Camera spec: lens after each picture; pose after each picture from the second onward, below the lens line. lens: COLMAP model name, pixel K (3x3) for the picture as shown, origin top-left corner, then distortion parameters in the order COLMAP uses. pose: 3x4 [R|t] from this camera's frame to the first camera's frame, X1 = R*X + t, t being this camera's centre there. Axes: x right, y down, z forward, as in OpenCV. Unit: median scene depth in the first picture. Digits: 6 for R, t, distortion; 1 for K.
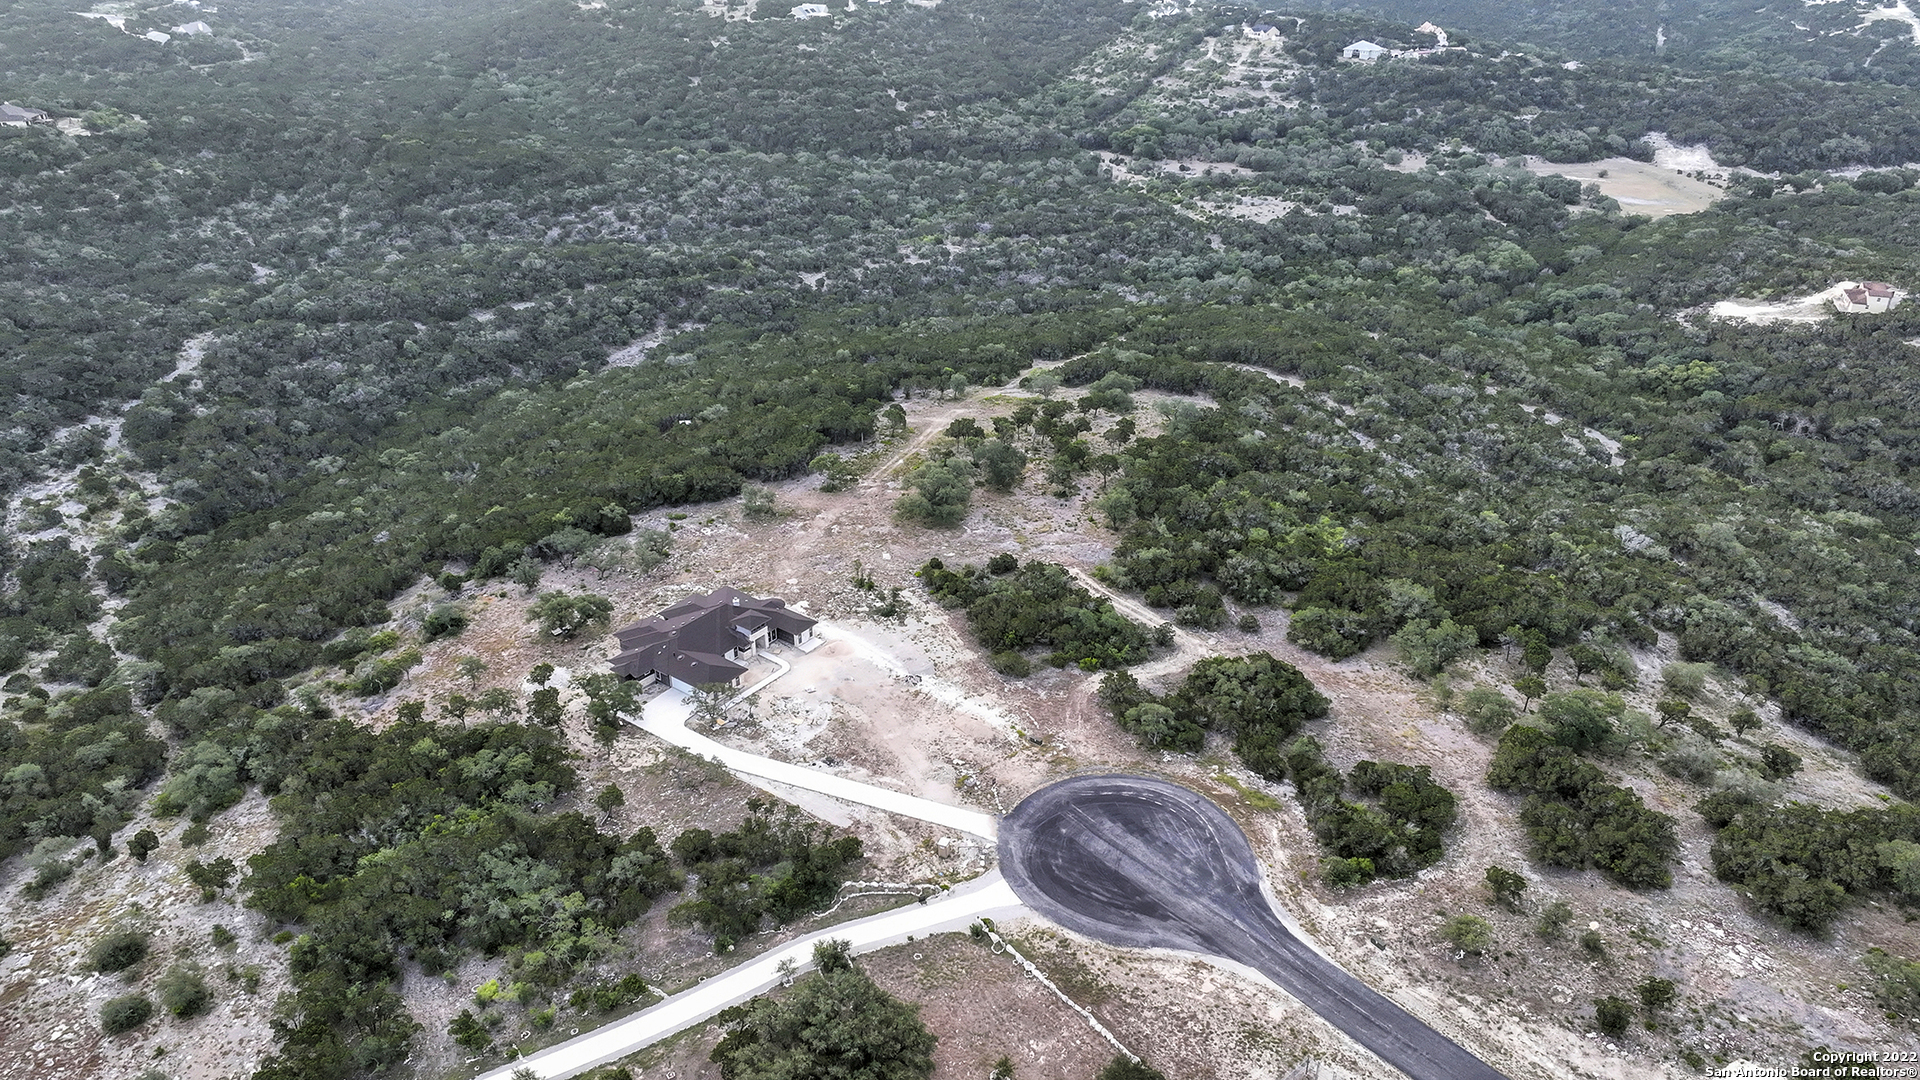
lens RADIAL K [[1367.9, 0, 963.8], [0, 1367.9, 537.0], [0, 0, 1]] dist [-0.003552, 0.001495]
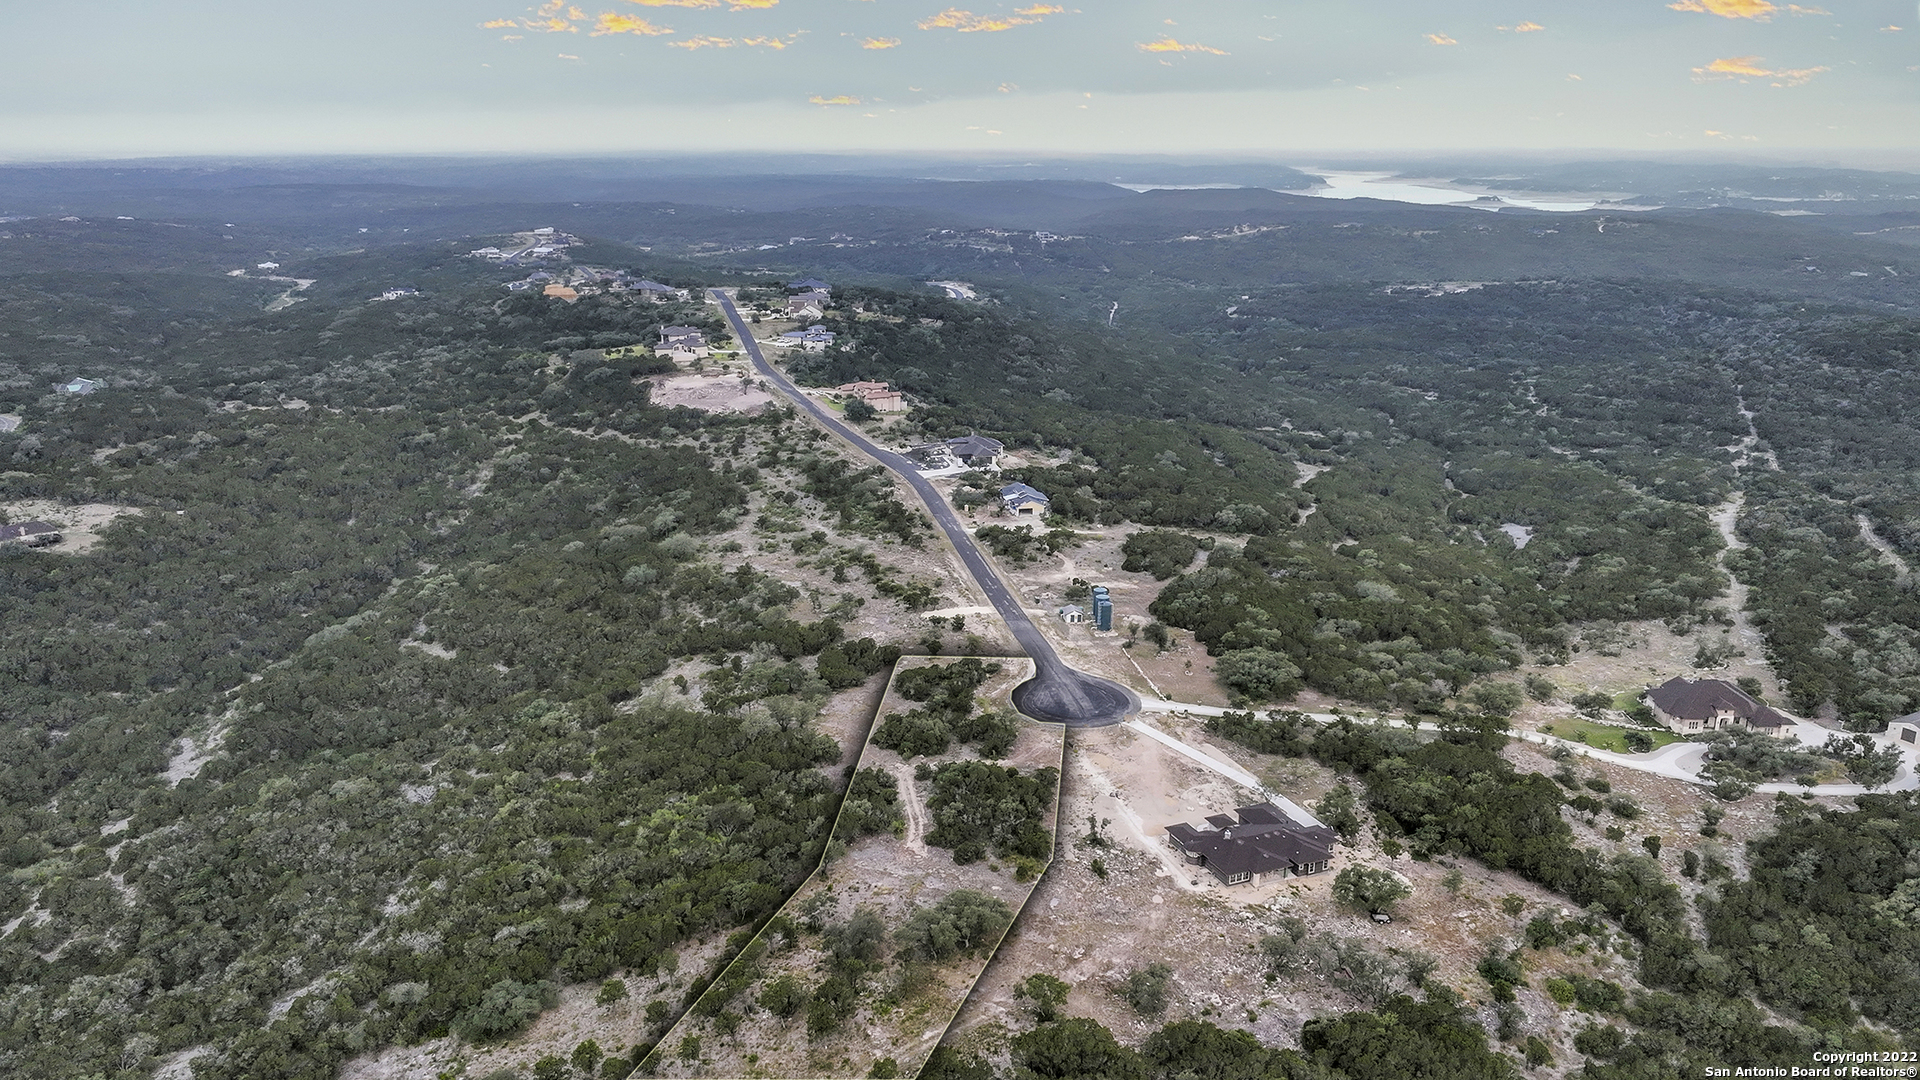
lens RADIAL K [[1403.7, 0, 963.7], [0, 1403.7, 542.6], [0, 0, 1]] dist [0.000691, -0.005626]
pose [[-0.875465, -0.132734, 0.464696, -0.459271], [0.220194, 0.746386, 0.628031, -0.876907], [-0.430204, 0.652142, -0.624207, 1.565831]]
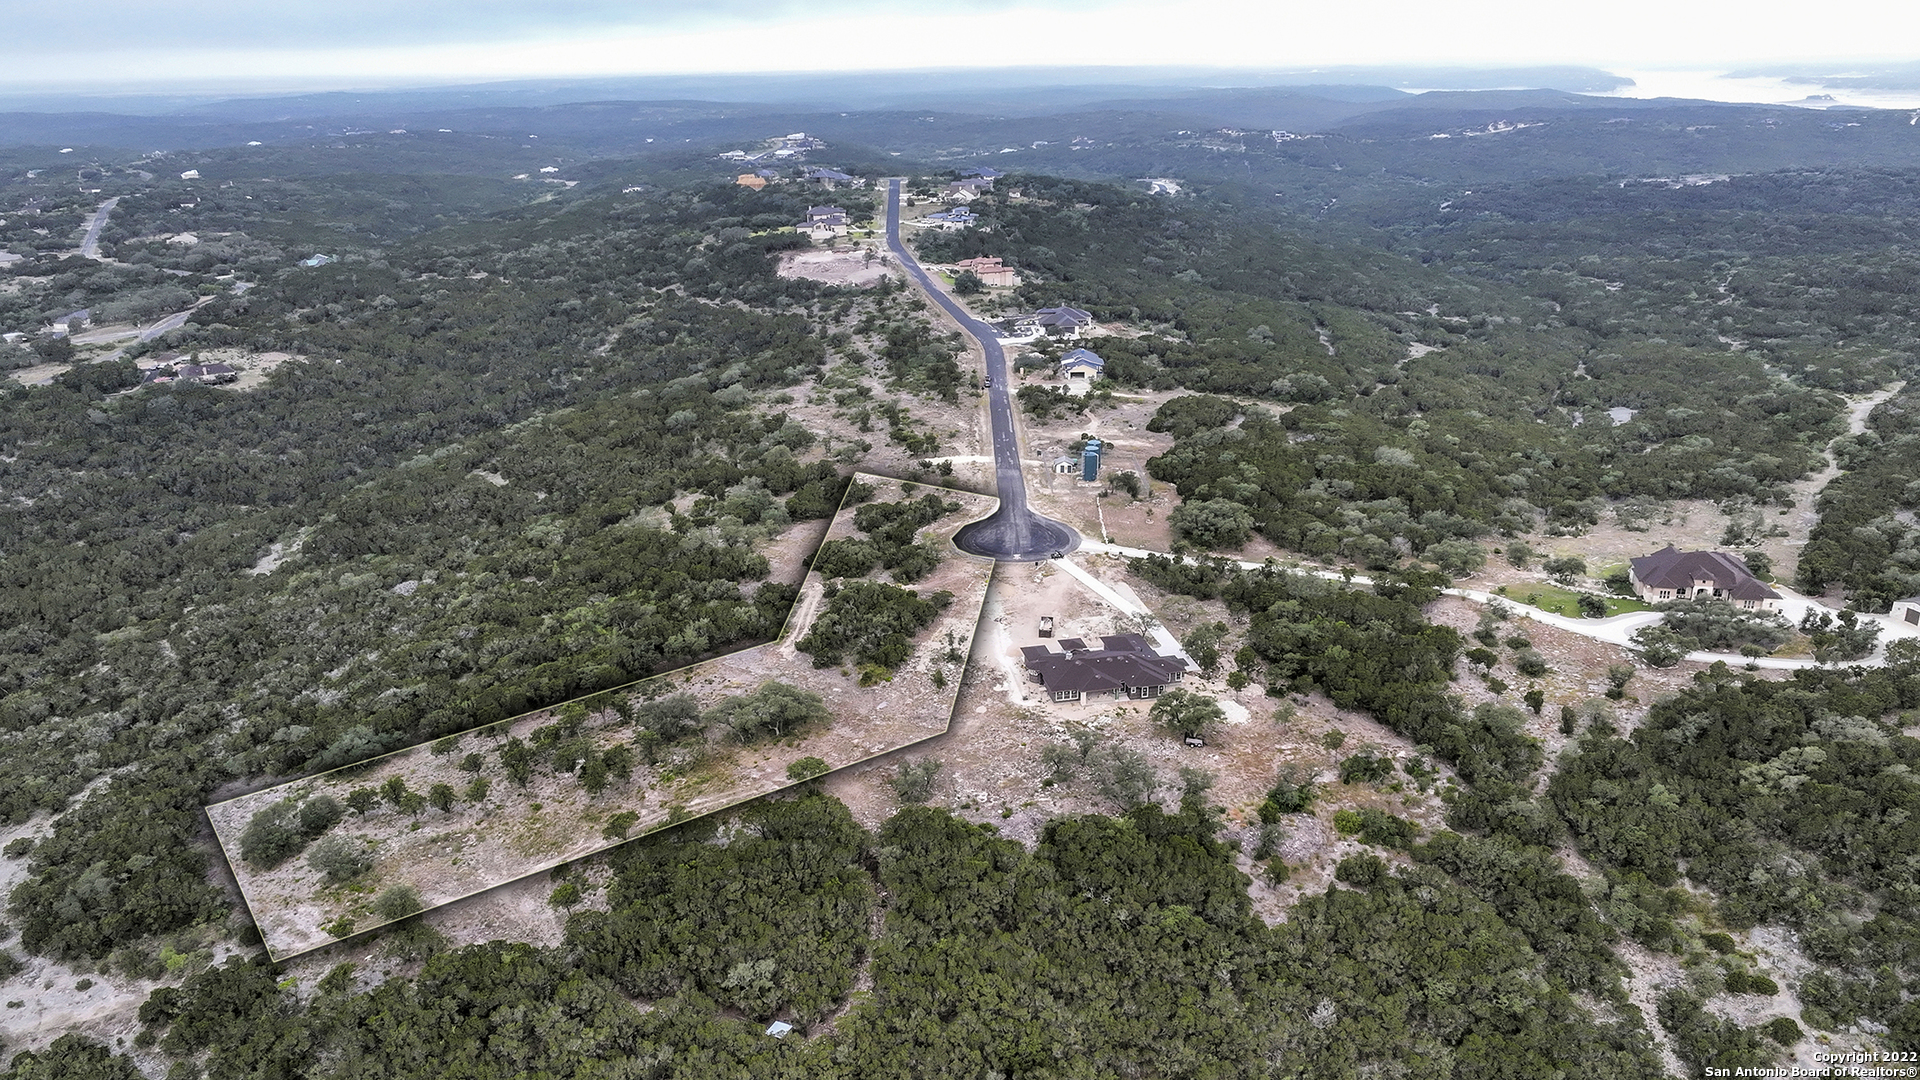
lens RADIAL K [[1367.9, 0, 963.8], [0, 1367.9, 537.0], [0, 0, 1]] dist [-0.003552, 0.001495]
pose [[-0.760614, -0.198688, 0.618053, -0.750026], [0.314943, 0.719558, 0.618908, -0.730128], [-0.567694, 0.665402, -0.484731, 1.446557]]
